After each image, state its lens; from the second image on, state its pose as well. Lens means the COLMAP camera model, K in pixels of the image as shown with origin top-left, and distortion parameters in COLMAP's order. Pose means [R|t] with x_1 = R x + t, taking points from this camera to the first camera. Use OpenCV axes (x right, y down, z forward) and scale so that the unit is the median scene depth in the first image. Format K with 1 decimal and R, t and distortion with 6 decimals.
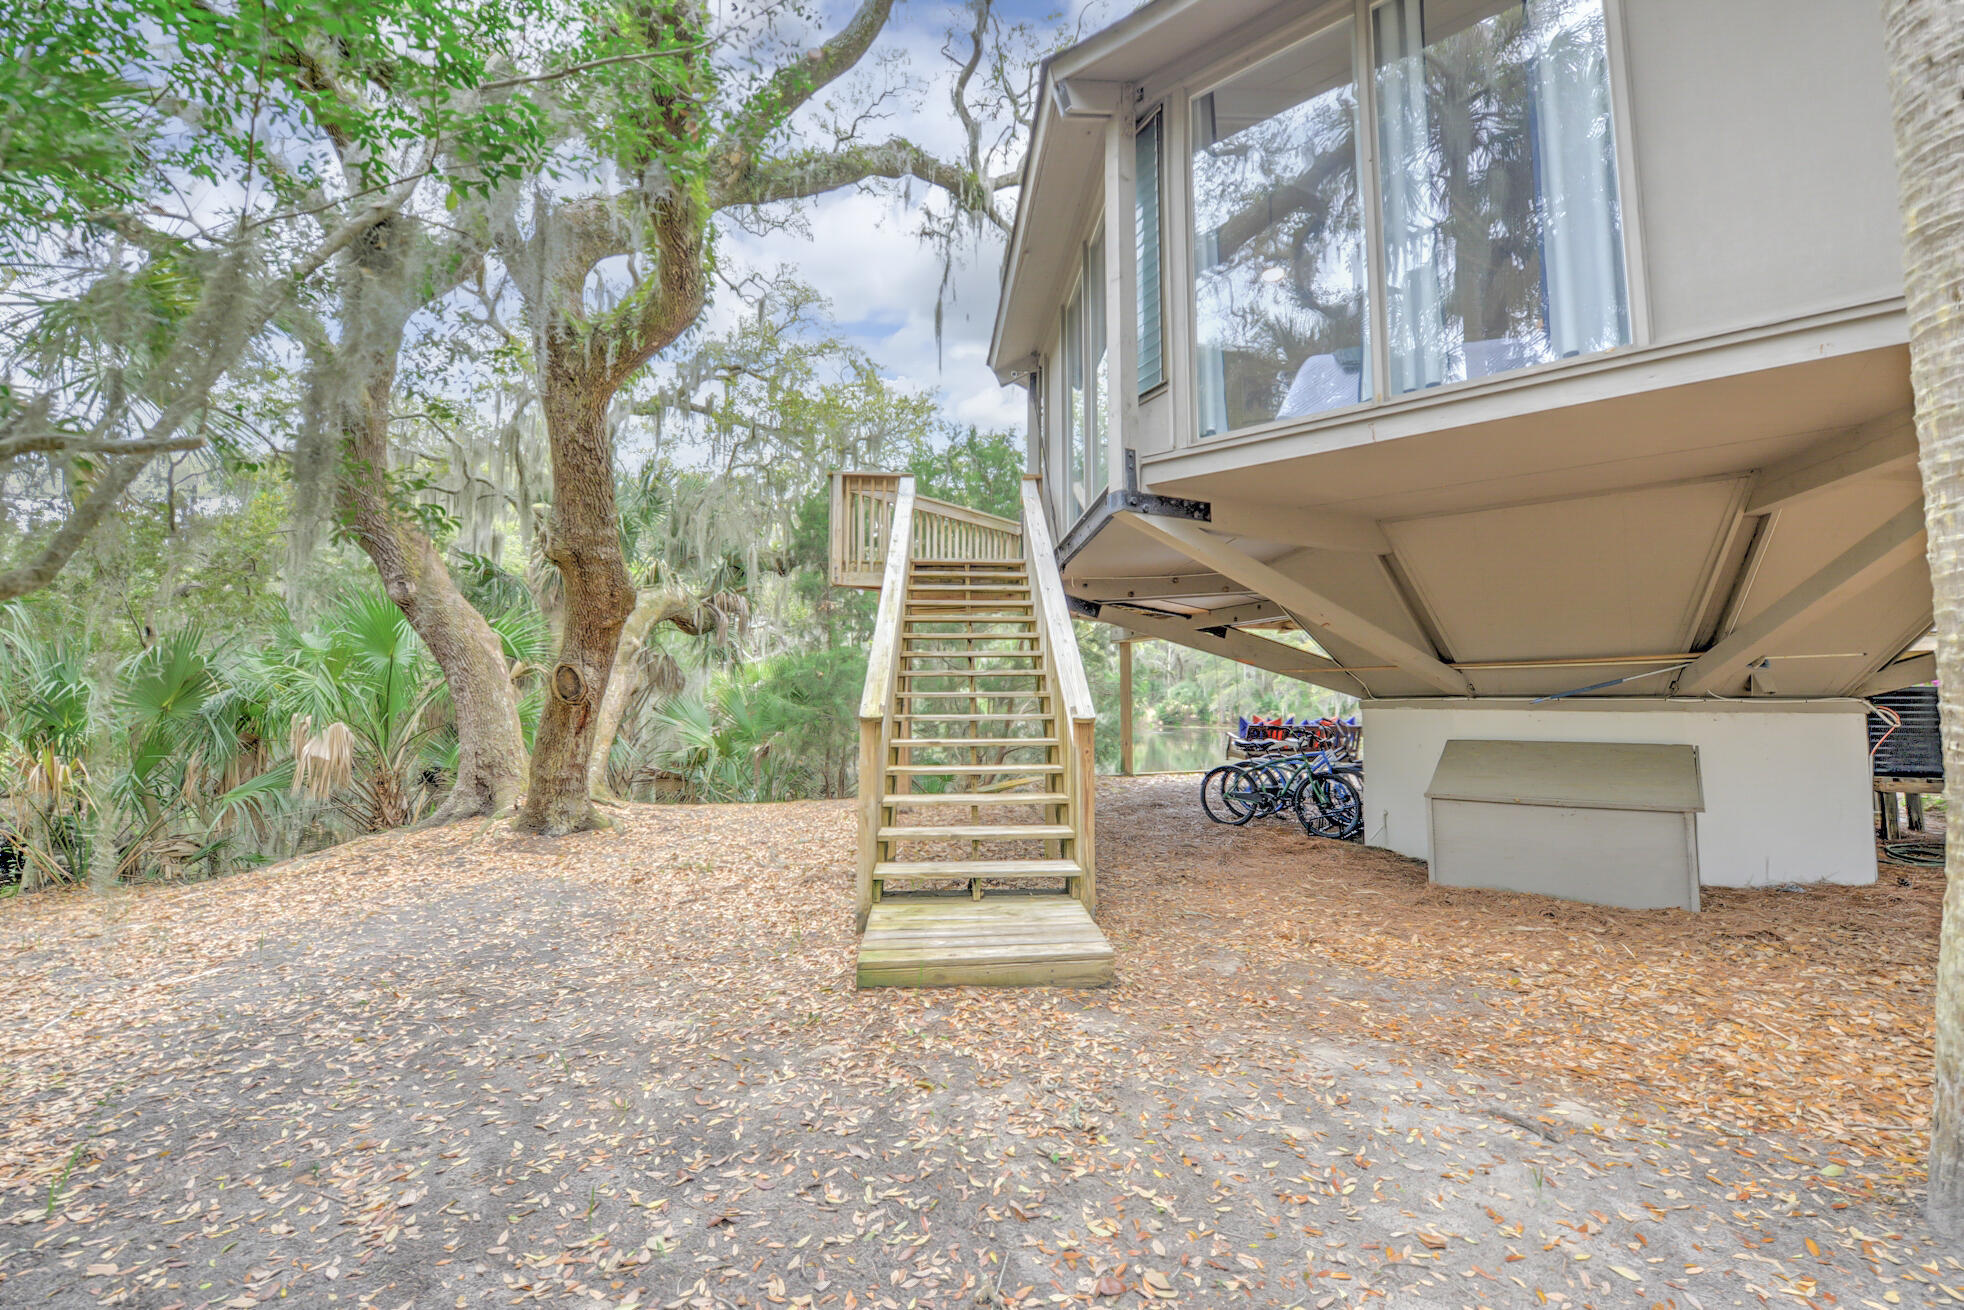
lens RADIAL K [[802.2, 0, 987.5], [0, 802.2, 645.8], [0, 0, 1]] dist [-0.017262, -0.002098]
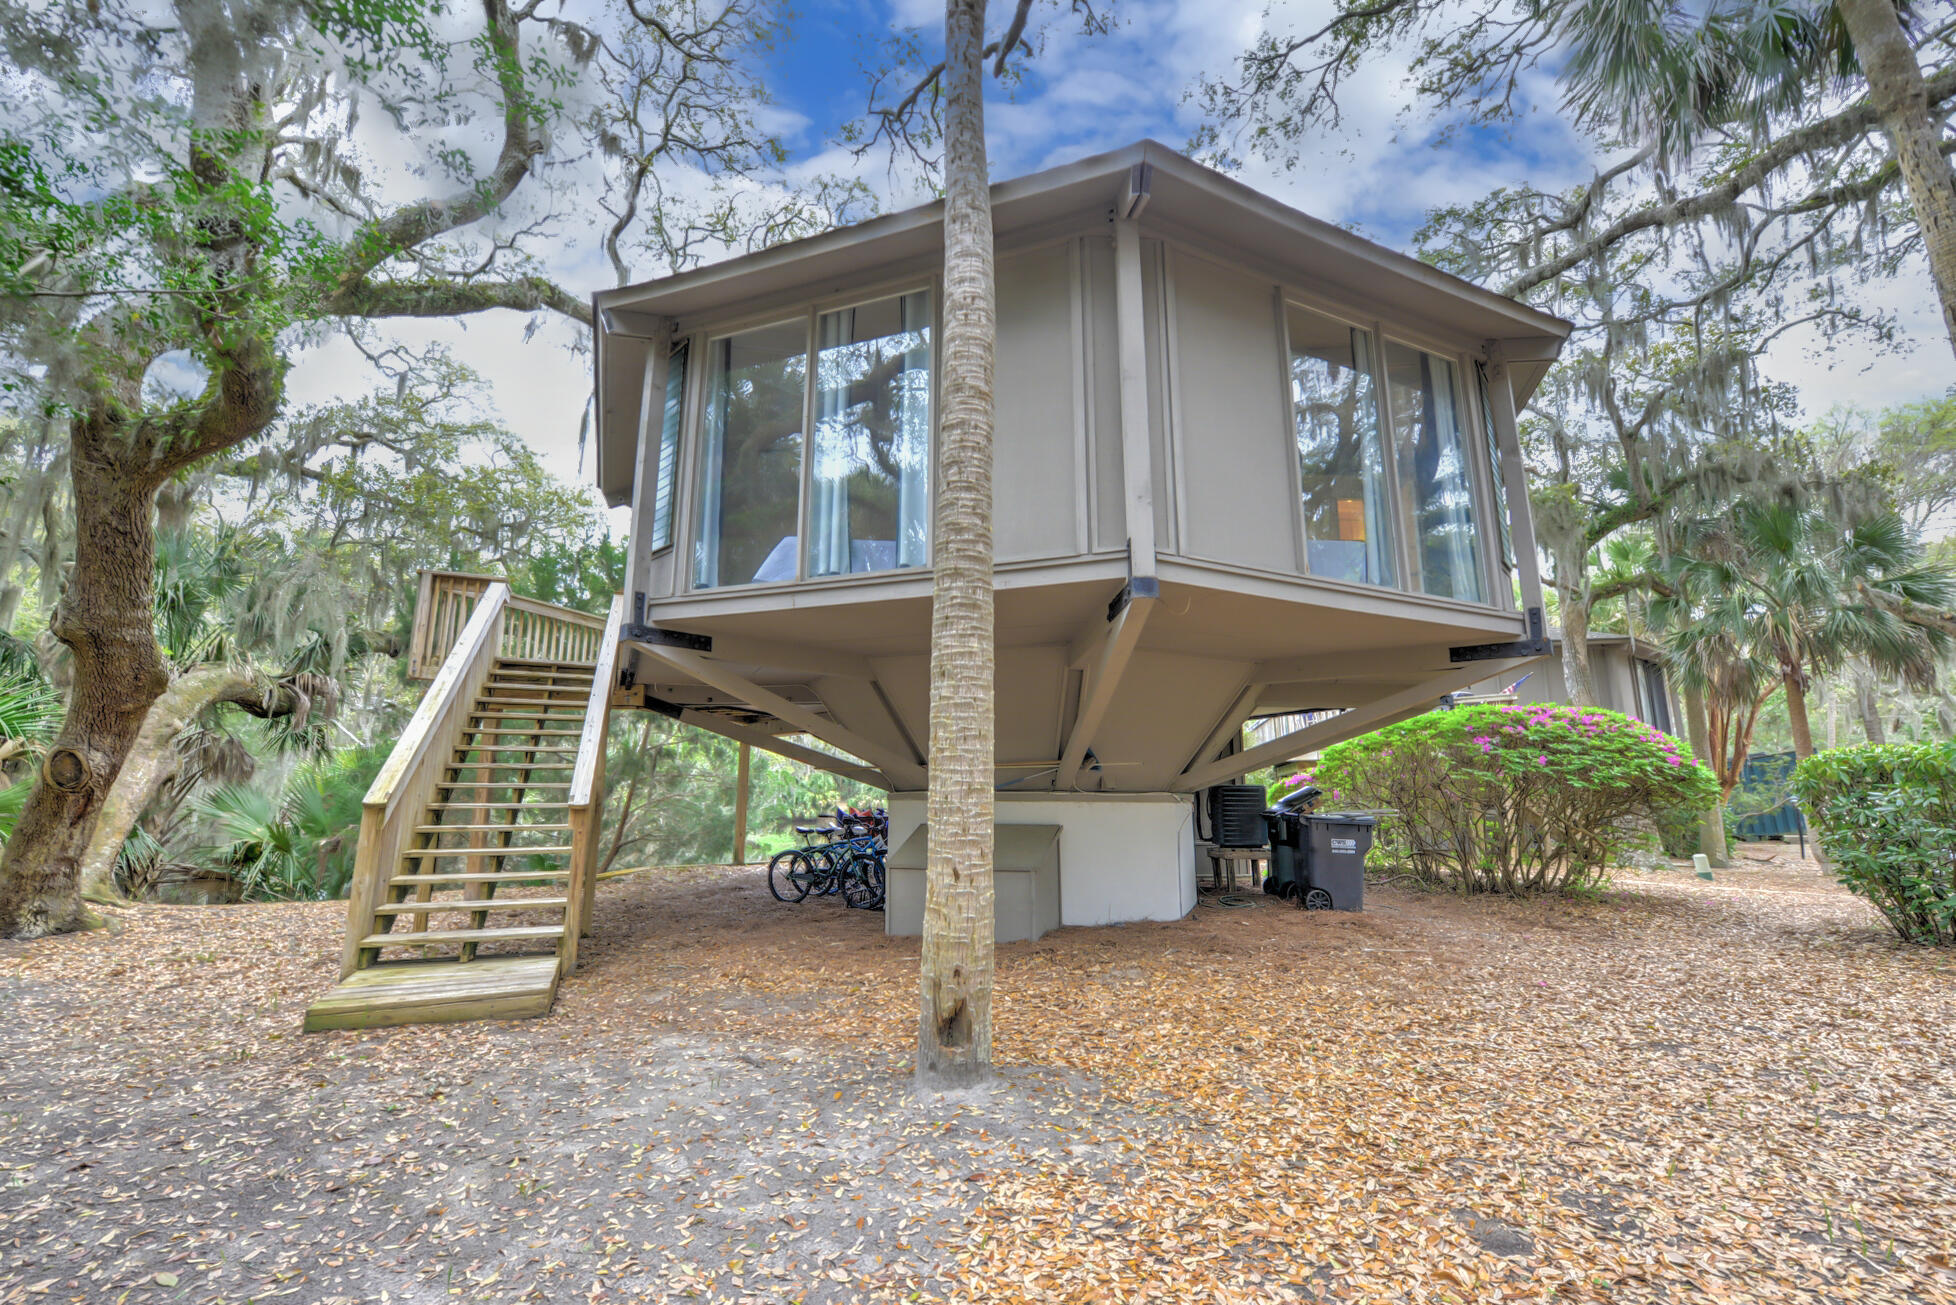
lens RADIAL K [[798.9, 0, 979.7], [0, 798.9, 647.3], [0, 0, 1]] dist [-0.017262, -0.002098]
pose [[0.939117, 0.064550, 0.337480, 0.147404], [-0.025159, 0.992477, -0.119818, -0.010784], [-0.342676, 0.104033, 0.933676, -0.206734]]
